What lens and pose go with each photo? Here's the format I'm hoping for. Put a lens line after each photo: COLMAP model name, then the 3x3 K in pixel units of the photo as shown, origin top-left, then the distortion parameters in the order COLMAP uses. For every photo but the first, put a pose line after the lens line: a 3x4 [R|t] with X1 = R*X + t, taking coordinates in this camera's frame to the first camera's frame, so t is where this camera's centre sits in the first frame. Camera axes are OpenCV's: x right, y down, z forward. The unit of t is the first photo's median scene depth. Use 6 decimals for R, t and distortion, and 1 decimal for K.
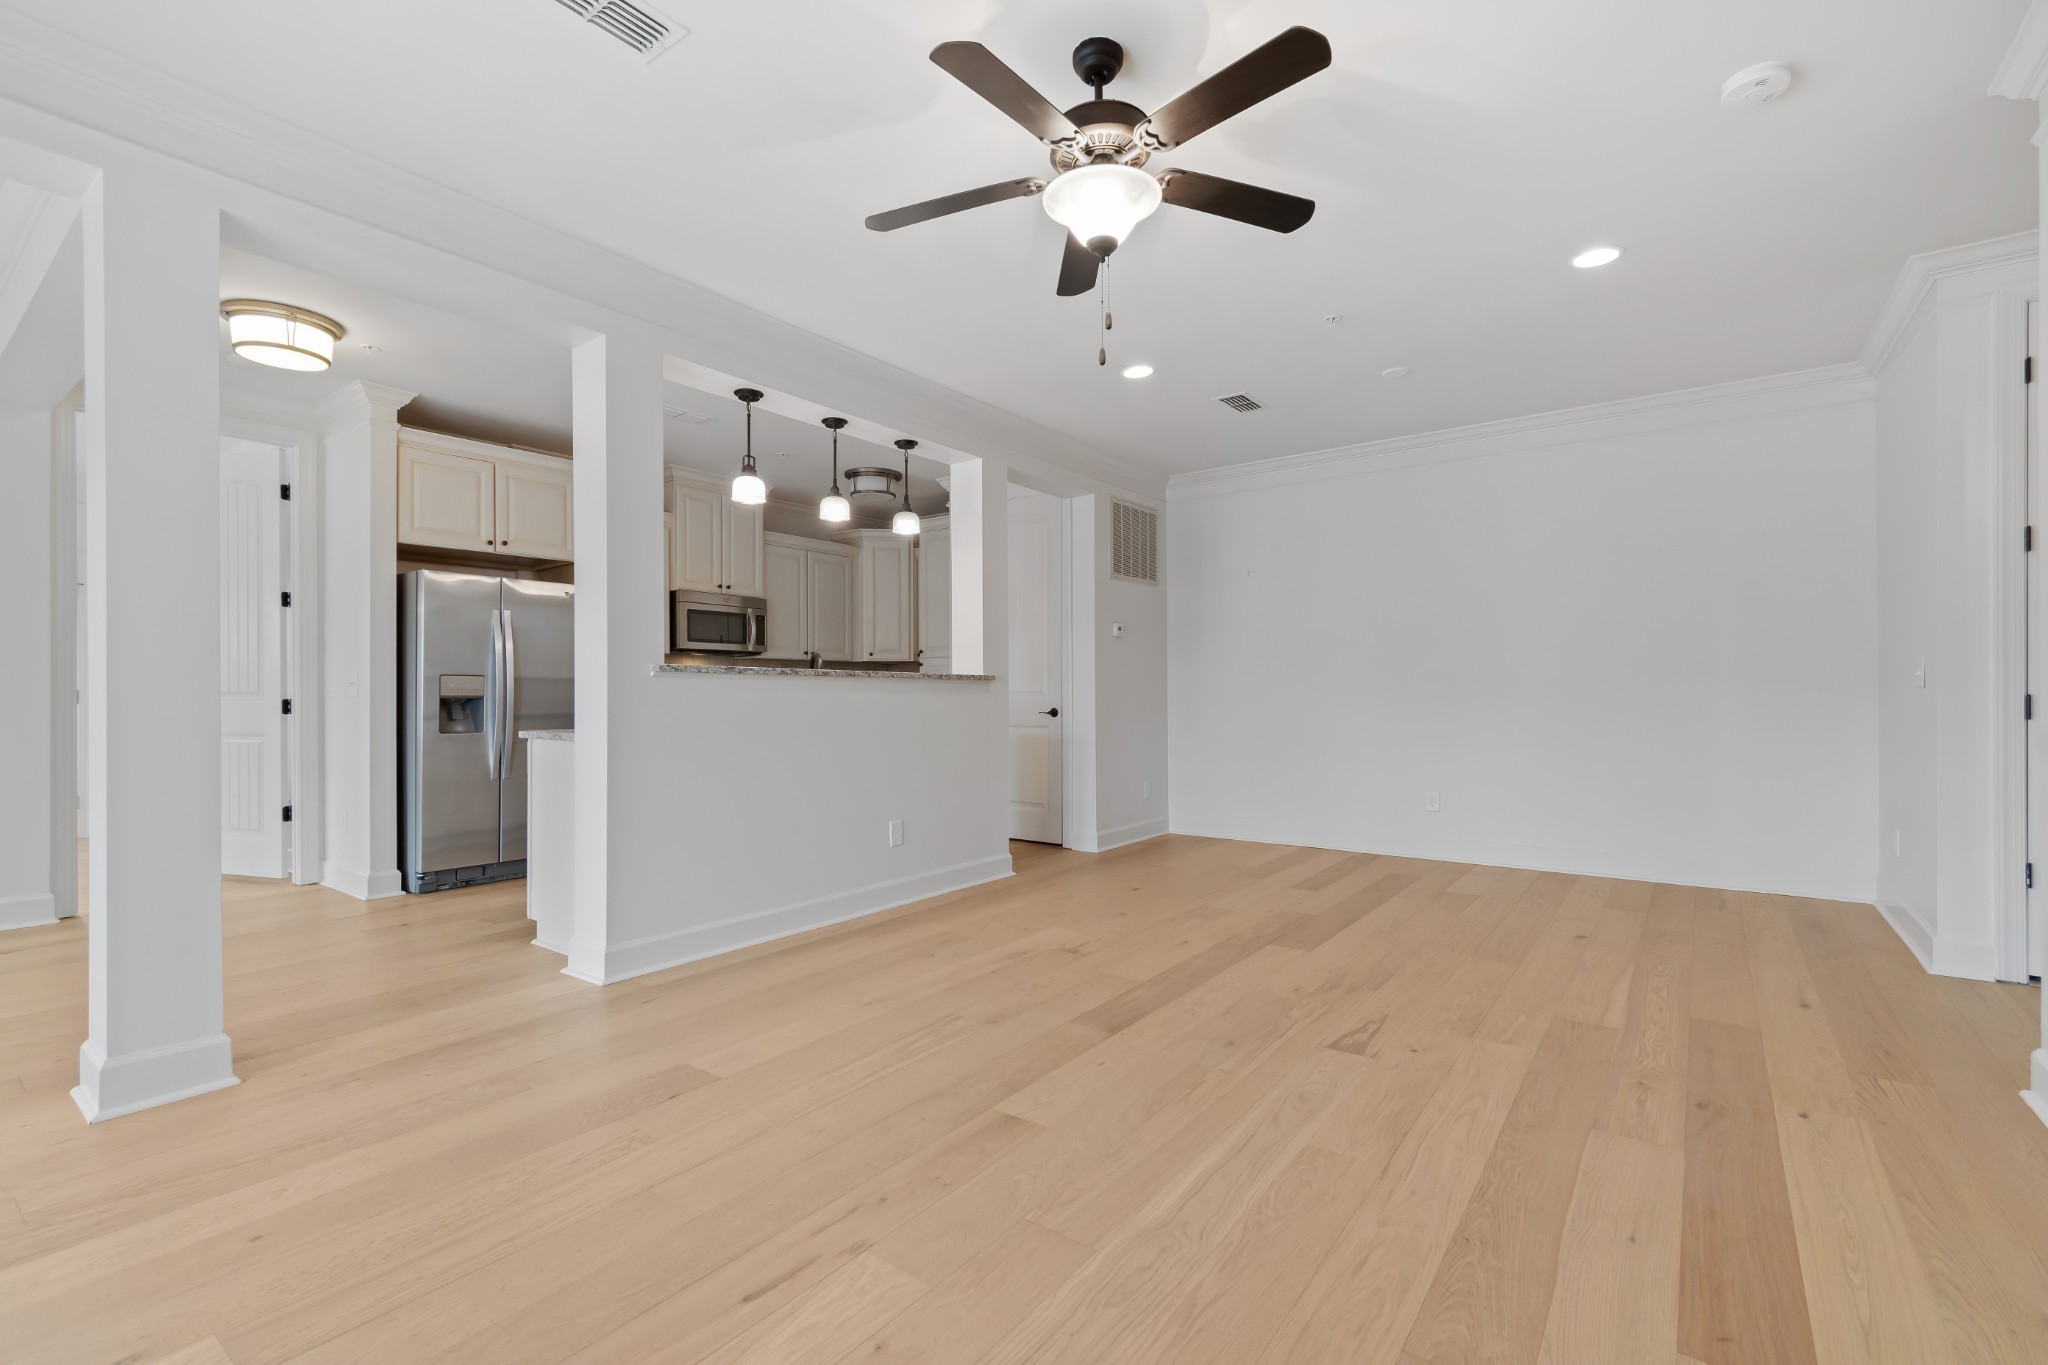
lens RADIAL K [[914.0, 0, 1024.6], [0, 914.0, 689.0], [0, 0, 1]] dist [0.004851, -0.001722]
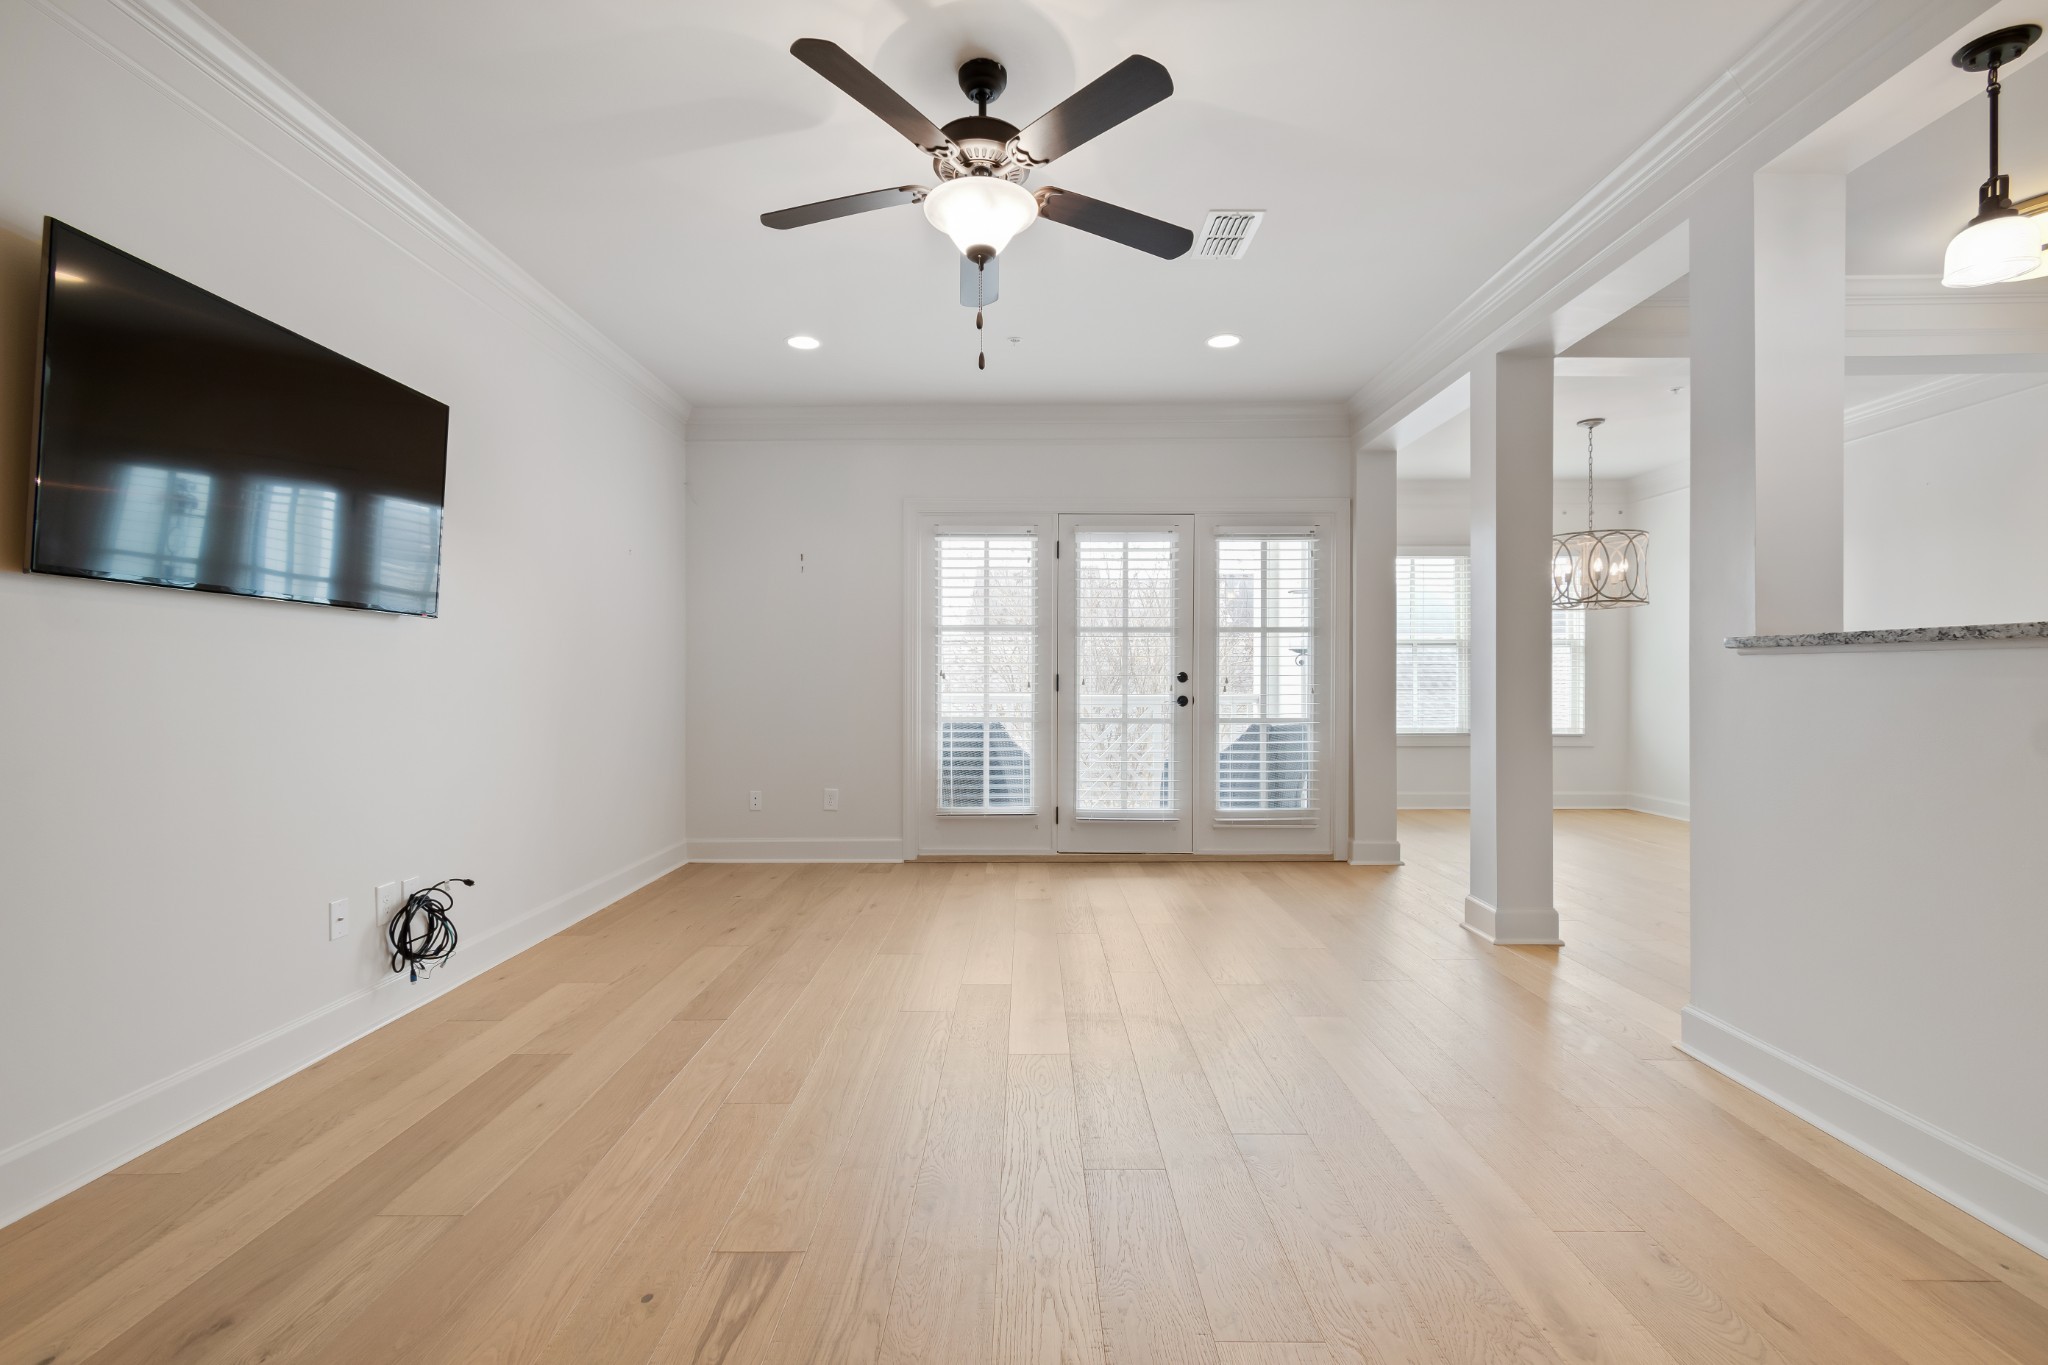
lens RADIAL K [[914.0, 0, 1024.3], [0, 914.0, 685.4], [0, 0, 1]] dist [0.004851, -0.001722]
pose [[-0.805403, 0.007208, -0.592683, 0.434498], [0.008017, 0.999967, 0.001268, 0.003941], [0.592673, -0.003730, -0.805435, 1.219257]]
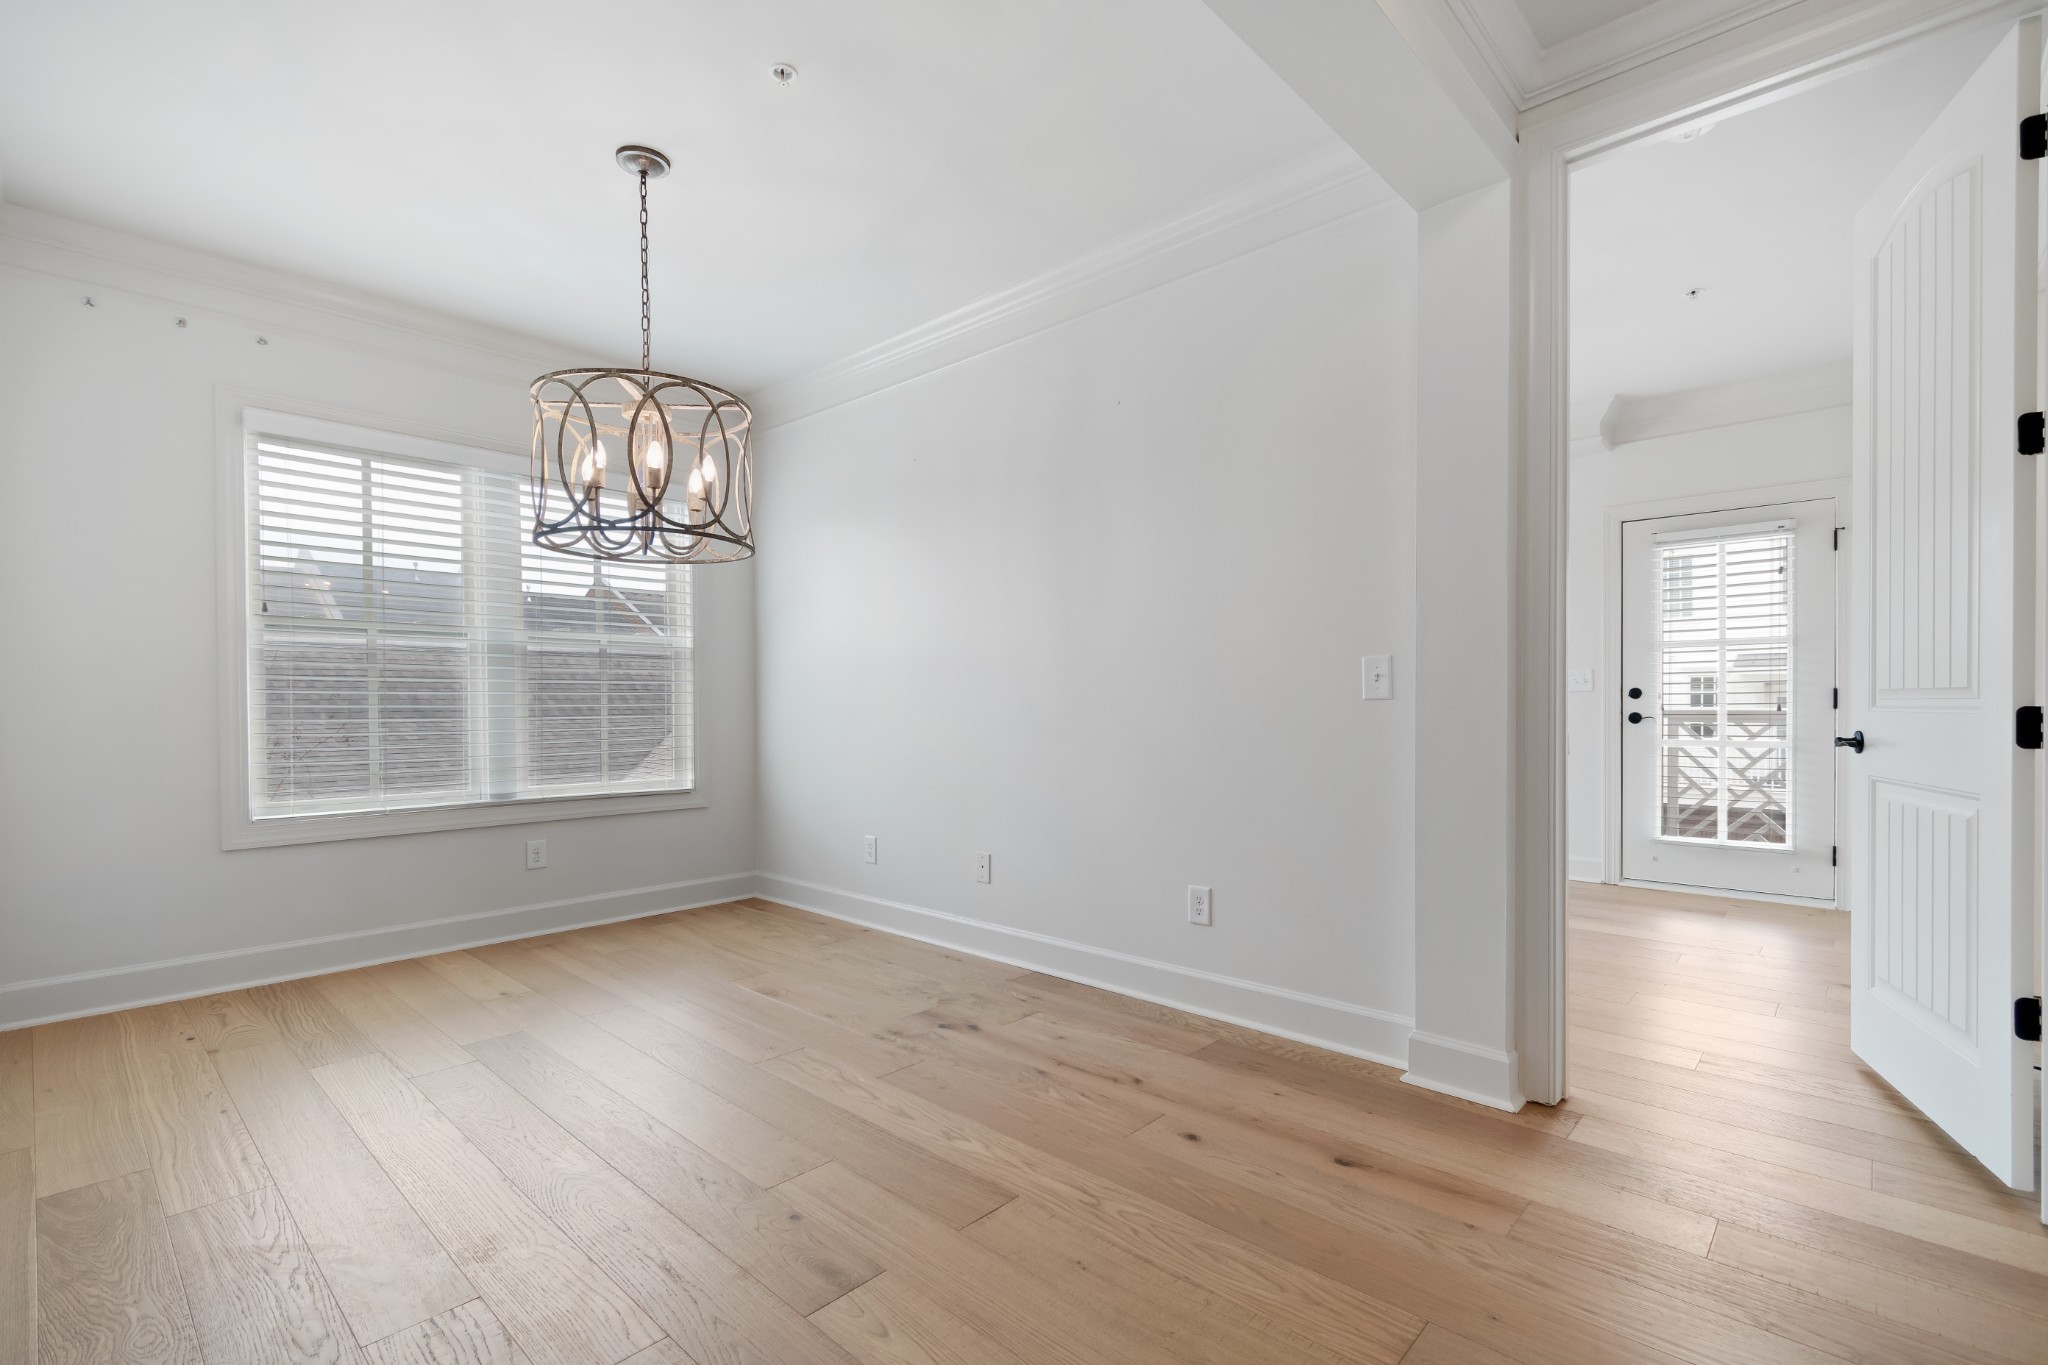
lens RADIAL K [[914.0, 0, 1029.0], [0, 914.0, 710.2], [0, 0, 1]] dist [0.004851, -0.001722]
pose [[-0.111600, 0.011103, -0.993691, -0.566809], [0.010601, 0.999894, 0.009982, 0.007674], [0.993697, -0.009420, -0.111706, 0.924494]]
